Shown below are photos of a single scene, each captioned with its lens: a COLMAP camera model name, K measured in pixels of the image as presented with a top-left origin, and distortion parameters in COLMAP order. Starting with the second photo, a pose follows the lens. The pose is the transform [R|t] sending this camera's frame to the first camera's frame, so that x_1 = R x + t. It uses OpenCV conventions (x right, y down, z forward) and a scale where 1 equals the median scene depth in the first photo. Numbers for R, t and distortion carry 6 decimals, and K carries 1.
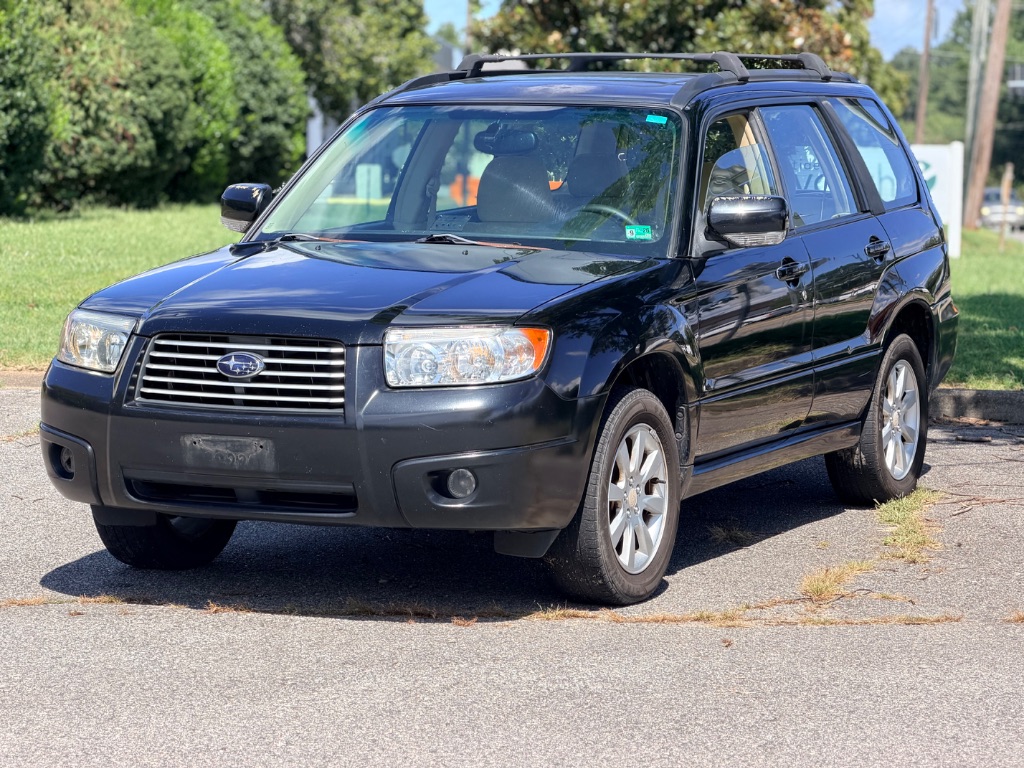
lens RADIAL K [[3028.8, 0, 512.0], [0, 3028.8, 384.0], [0, 0, 1]] dist [0.264112, 0.559964]
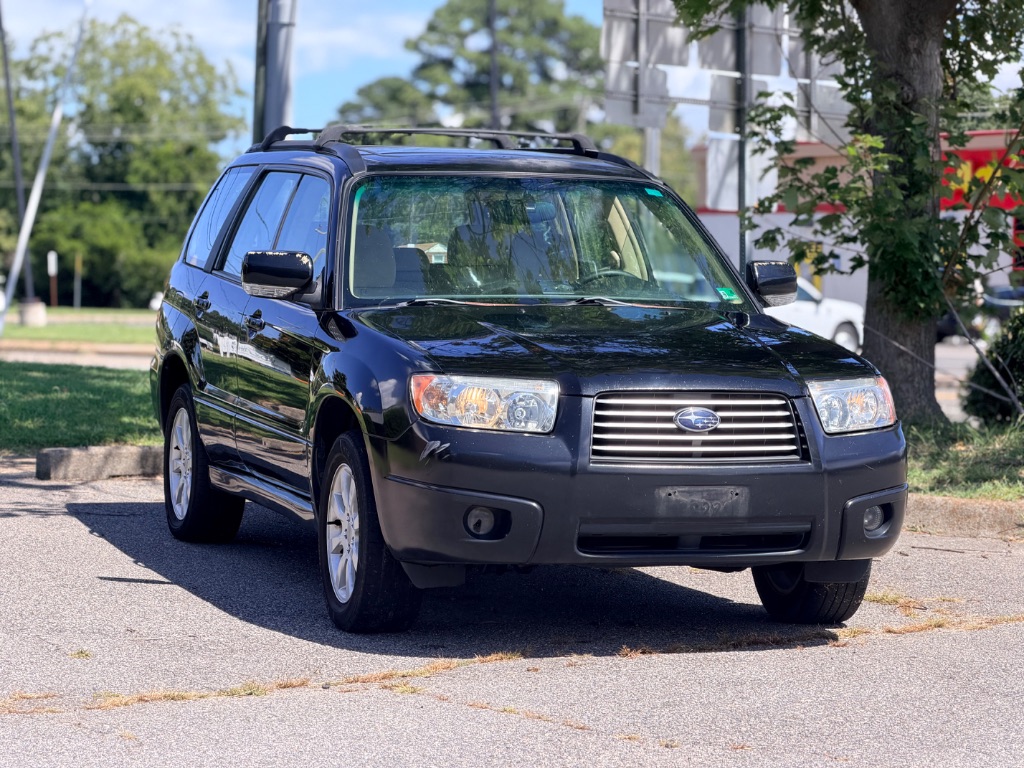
lens RADIAL K [[3028.8, 0, 512.0], [0, 3028.8, 384.0], [0, 0, 1]] dist [0.264112, 0.559964]
pose [[0.727971, -0.028269, 0.685025, -0.867569], [0.043773, 0.999028, -0.005290, -0.015926], [-0.684210, 0.033836, 0.728500, 0.268050]]
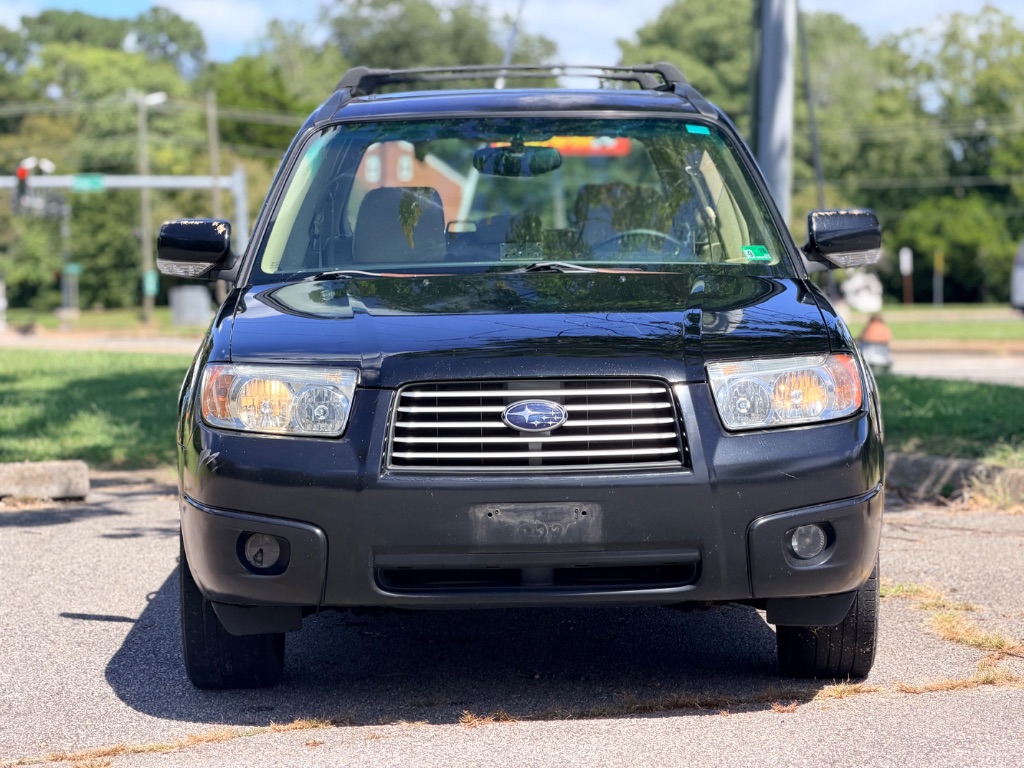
lens RADIAL K [[3028.8, 0, 512.0], [0, 3028.8, 384.0], [0, 0, 1]] dist [0.264112, 0.559964]
pose [[0.899688, -0.046335, 0.434067, -0.448232], [0.061795, 0.997856, -0.021565, 0.002427], [-0.432137, 0.046225, 0.900622, 0.270186]]
